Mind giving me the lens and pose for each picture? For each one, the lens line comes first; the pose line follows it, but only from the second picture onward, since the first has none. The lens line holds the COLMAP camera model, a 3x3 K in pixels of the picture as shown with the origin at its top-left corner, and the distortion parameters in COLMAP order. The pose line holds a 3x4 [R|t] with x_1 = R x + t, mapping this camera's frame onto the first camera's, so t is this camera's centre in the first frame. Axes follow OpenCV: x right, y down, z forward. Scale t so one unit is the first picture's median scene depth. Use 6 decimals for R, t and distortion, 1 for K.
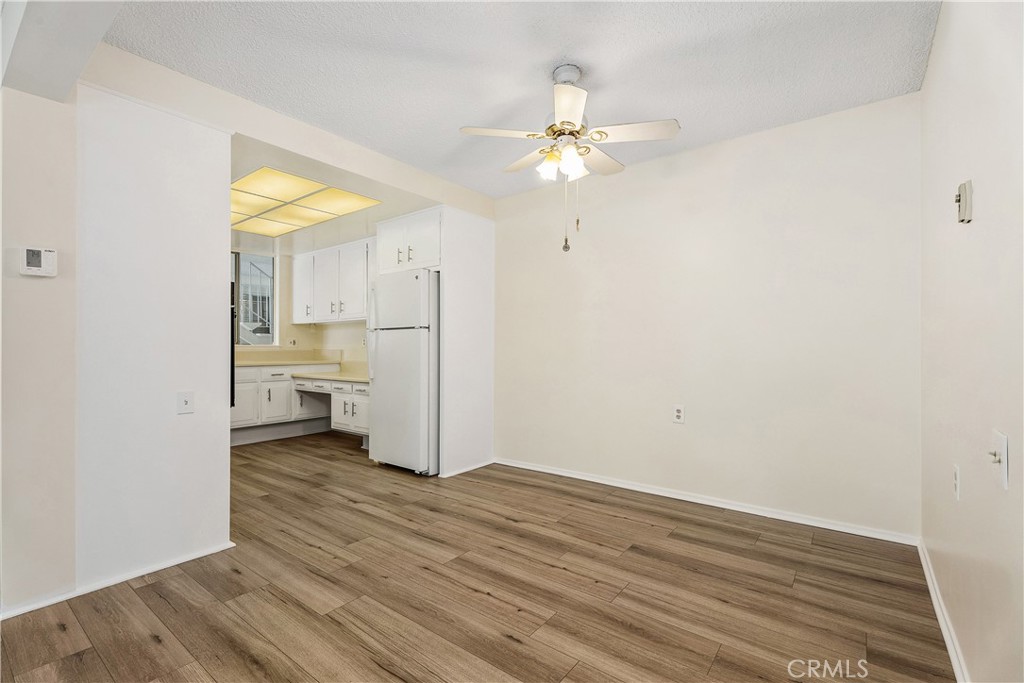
lens RADIAL K [[457.7, 0, 511.9], [0, 457.7, 341.4], [0, 0, 1]] dist [0.003616, -0.001895]
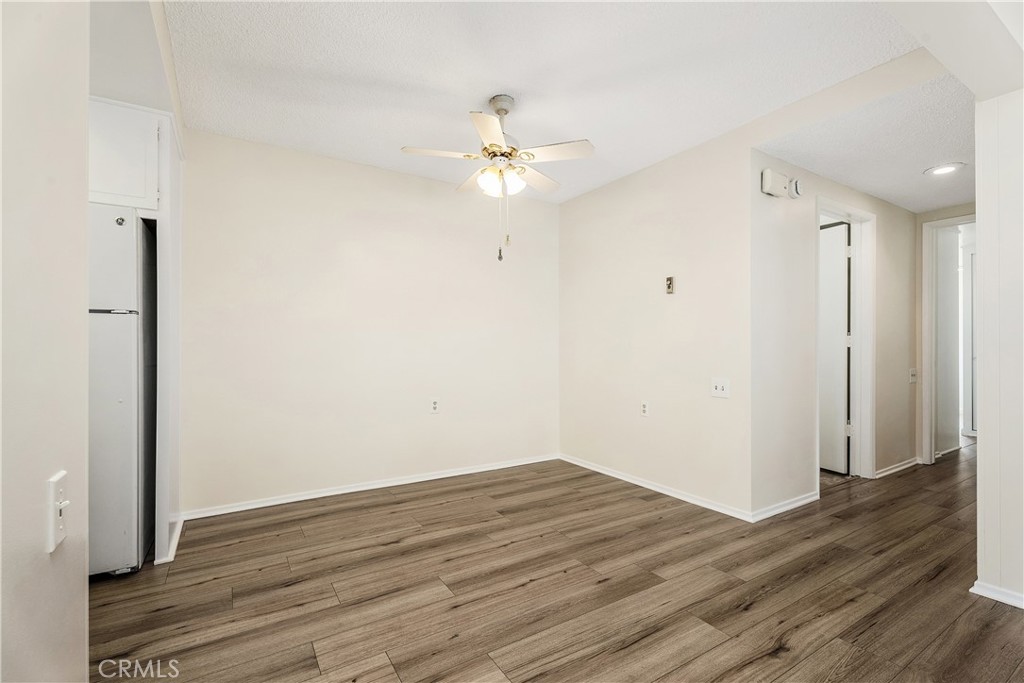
lens RADIAL K [[457.7, 0, 510.0], [0, 457.7, 345.7], [0, 0, 1]] dist [0.003616, -0.001895]
pose [[0.344074, 0.007565, 0.938912, -0.763415], [-0.012885, 0.999911, -0.003335, 0.009699], [-0.938854, -0.010950, 0.344141, 0.494012]]
